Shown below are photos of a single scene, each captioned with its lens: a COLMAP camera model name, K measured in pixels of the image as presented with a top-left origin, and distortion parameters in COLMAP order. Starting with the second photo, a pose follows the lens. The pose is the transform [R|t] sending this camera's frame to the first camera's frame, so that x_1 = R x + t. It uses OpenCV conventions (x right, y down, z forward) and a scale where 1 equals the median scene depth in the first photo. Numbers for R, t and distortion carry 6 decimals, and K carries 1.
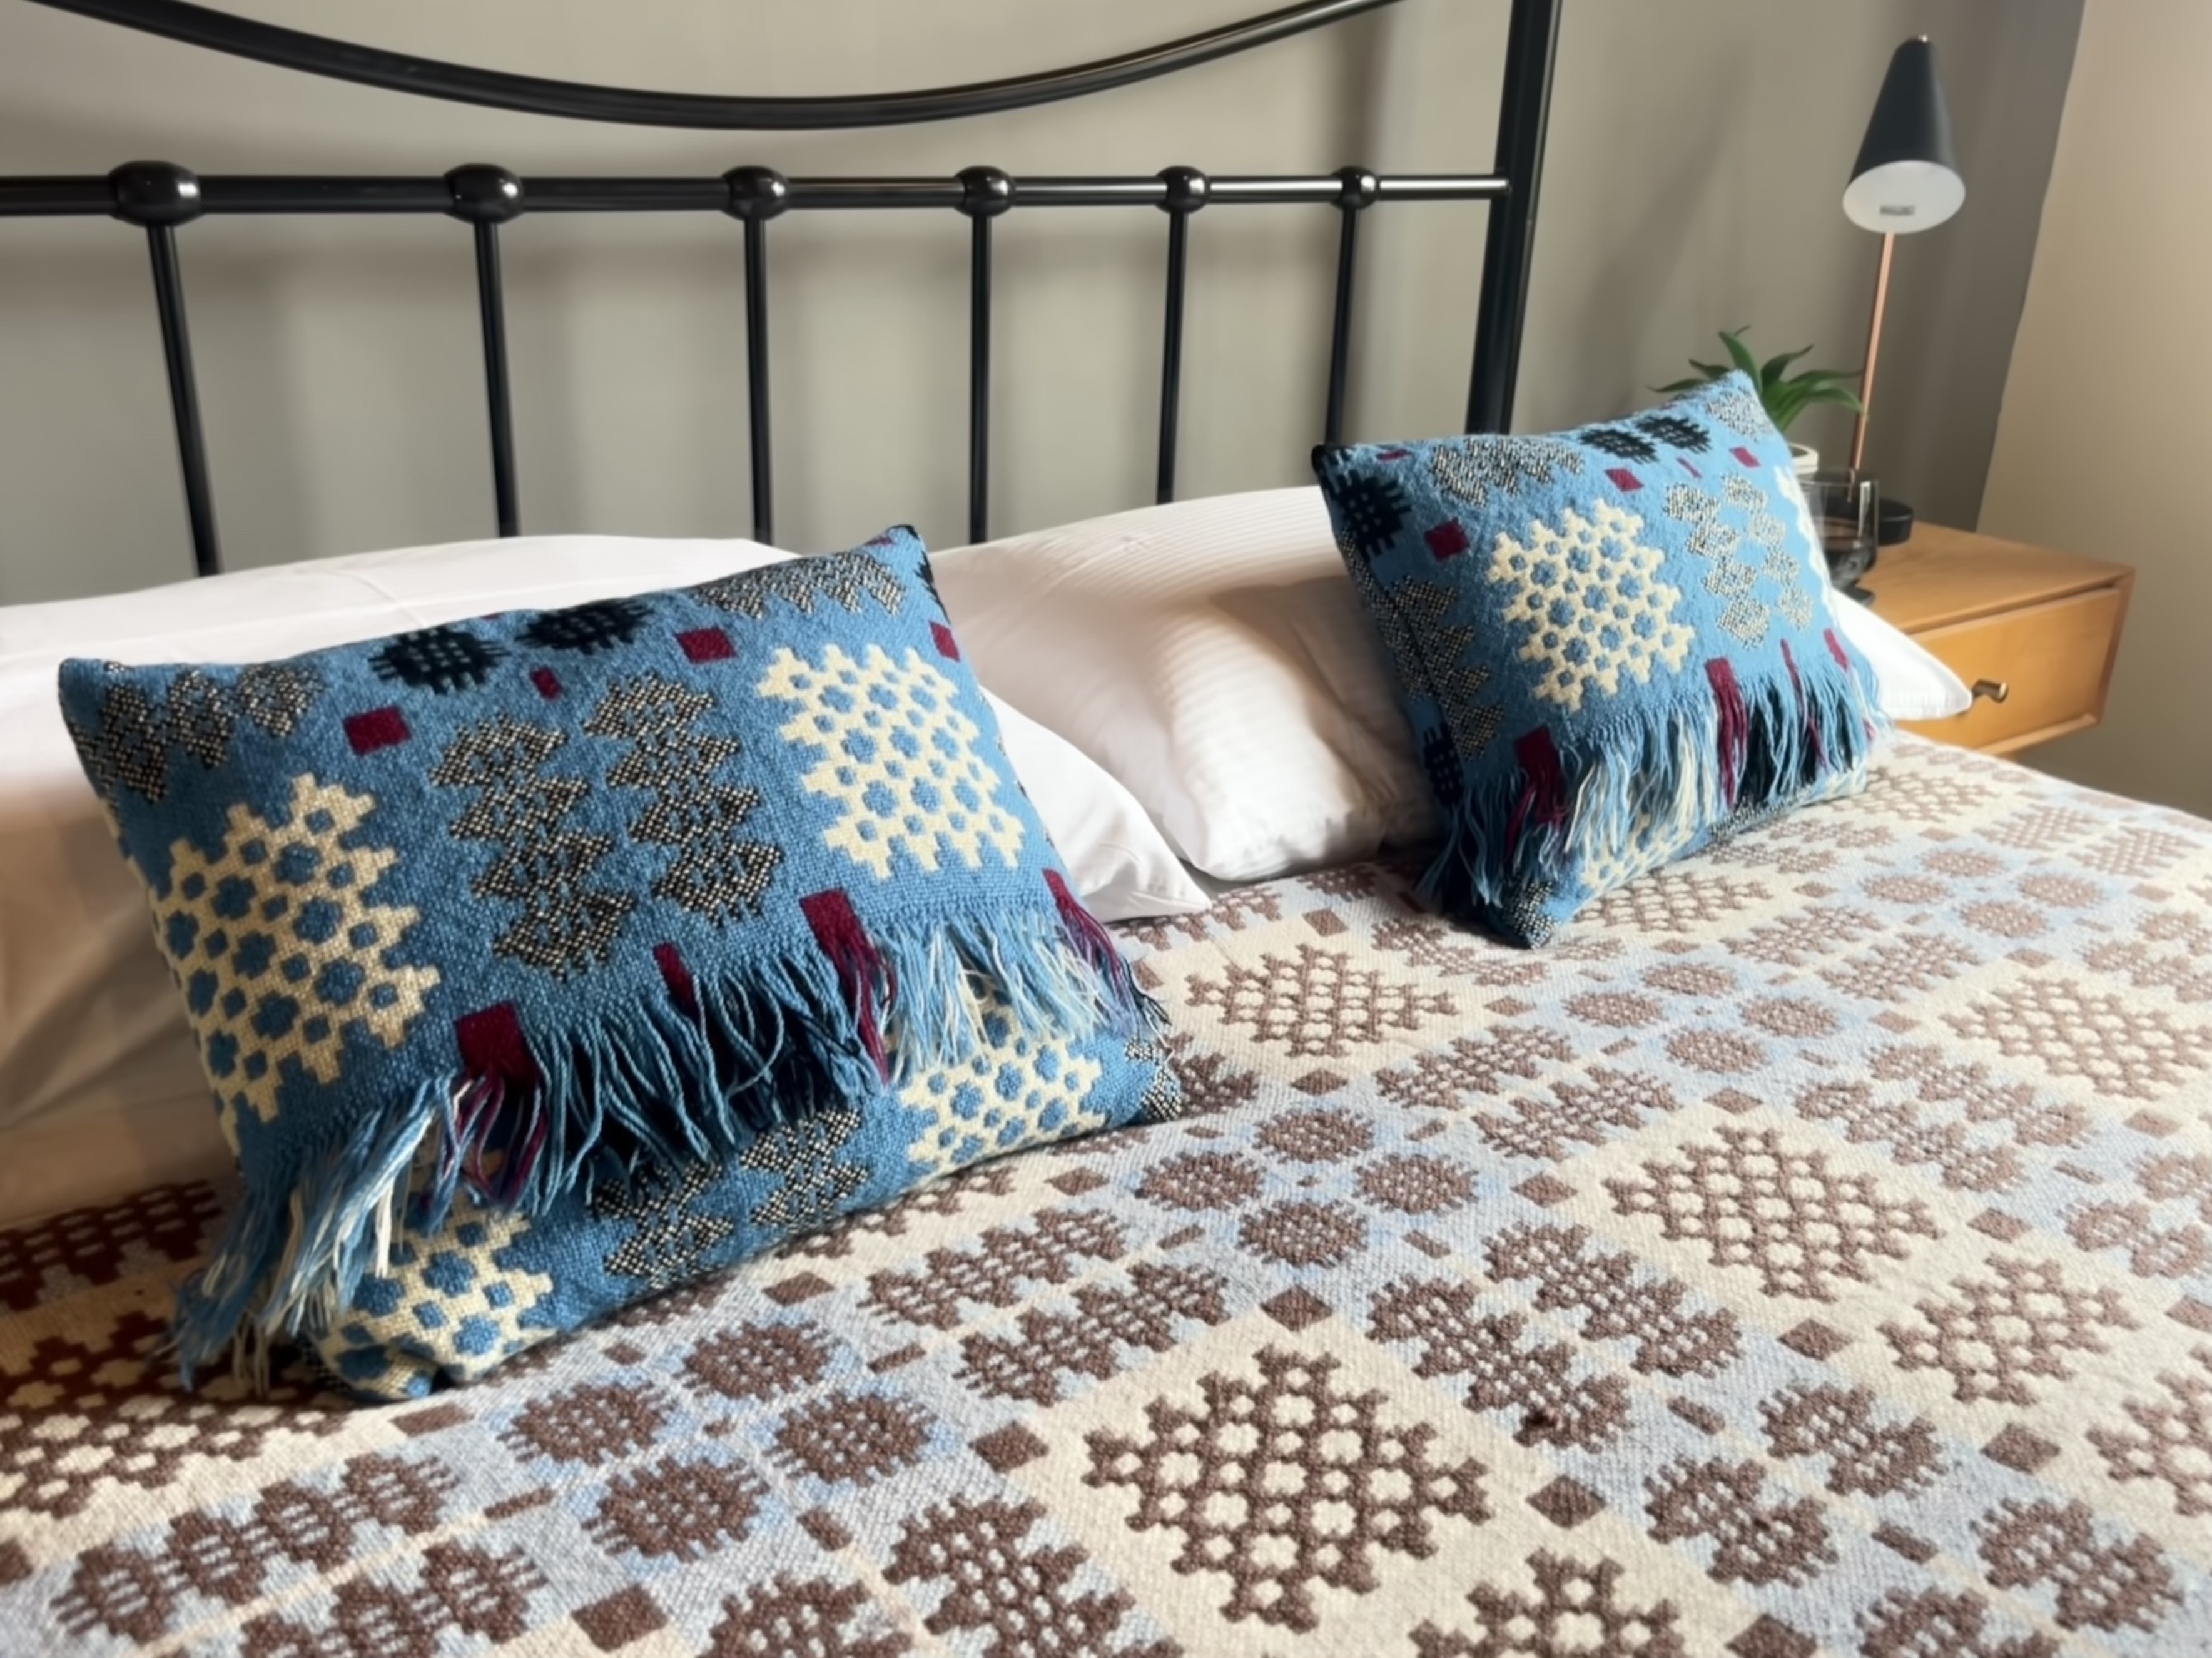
lens RADIAL K [[1890.9, 0, 1106.0], [0, 1890.9, 829.0], [0, 0, 1]] dist [0.016214, 0.001860]
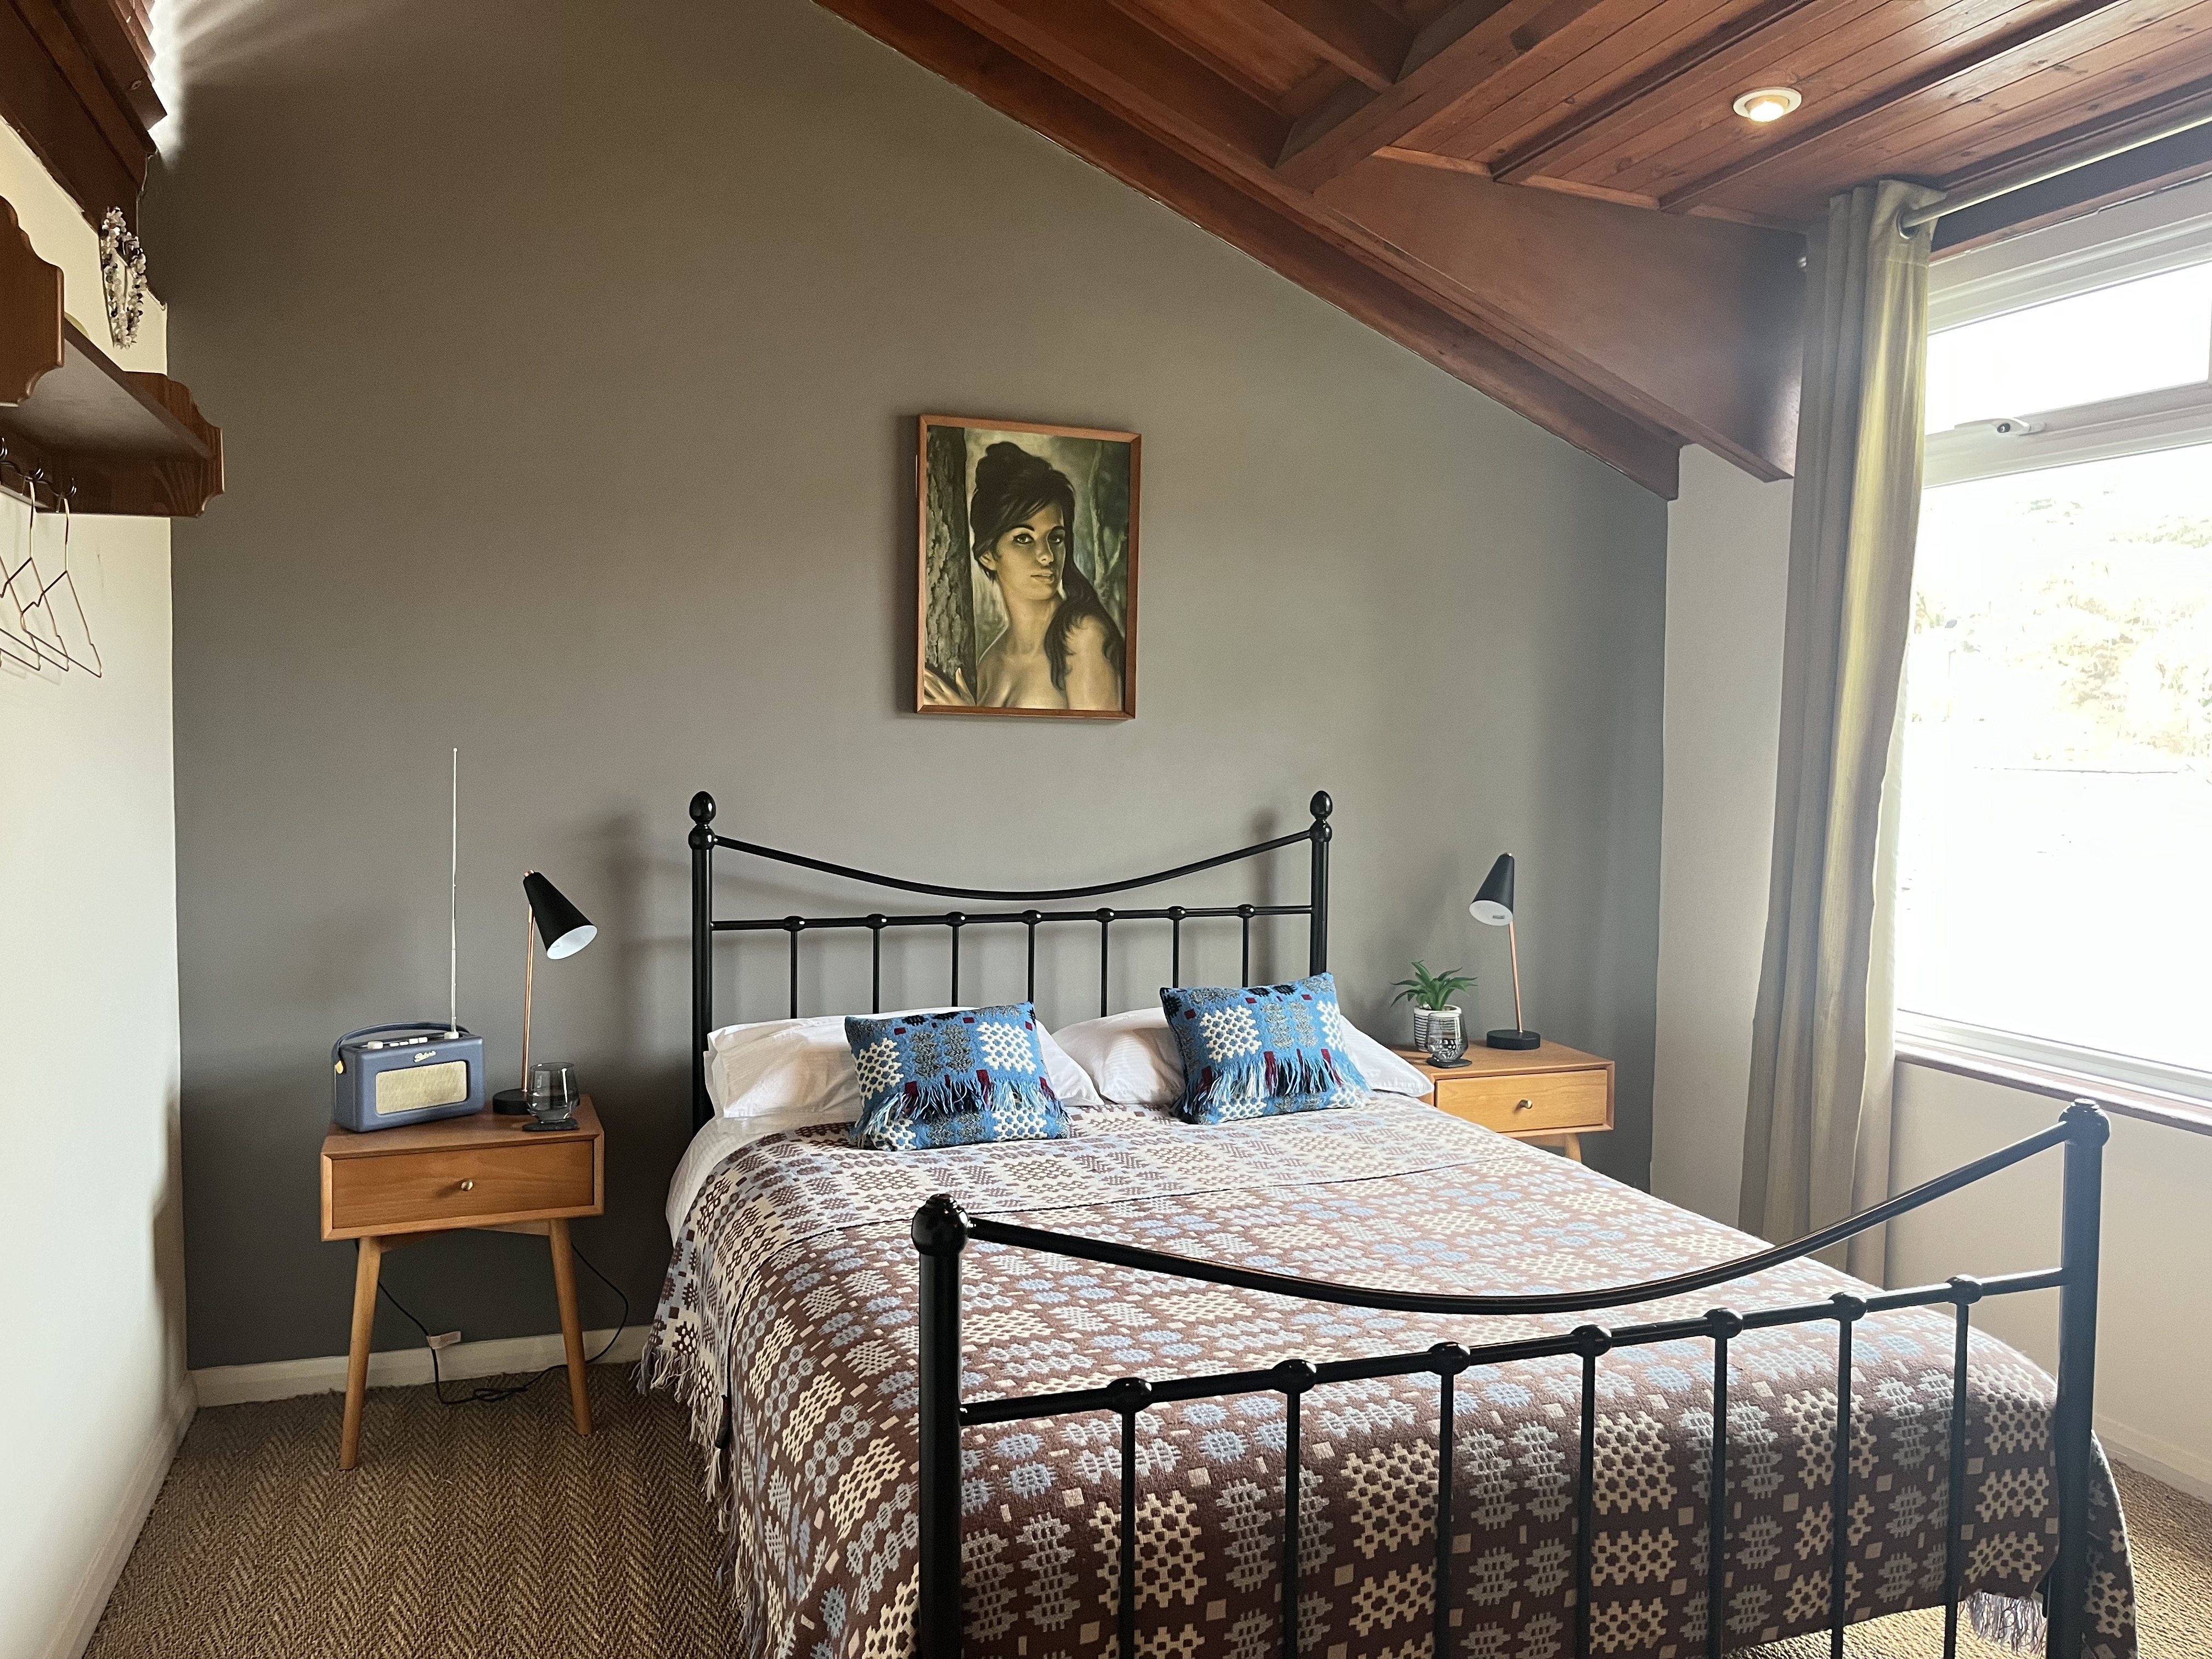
lens RADIAL K [[1681.1, 0, 1106.0], [0, 1681.1, 829.5], [0, 0, 1]] dist [0.014578, -0.038572]
pose [[0.949909, -0.008295, -0.312418, 1.430364], [-0.093401, 0.946427, -0.309115, 0.717800], [0.298245, 0.322811, 0.898244, -2.816131]]
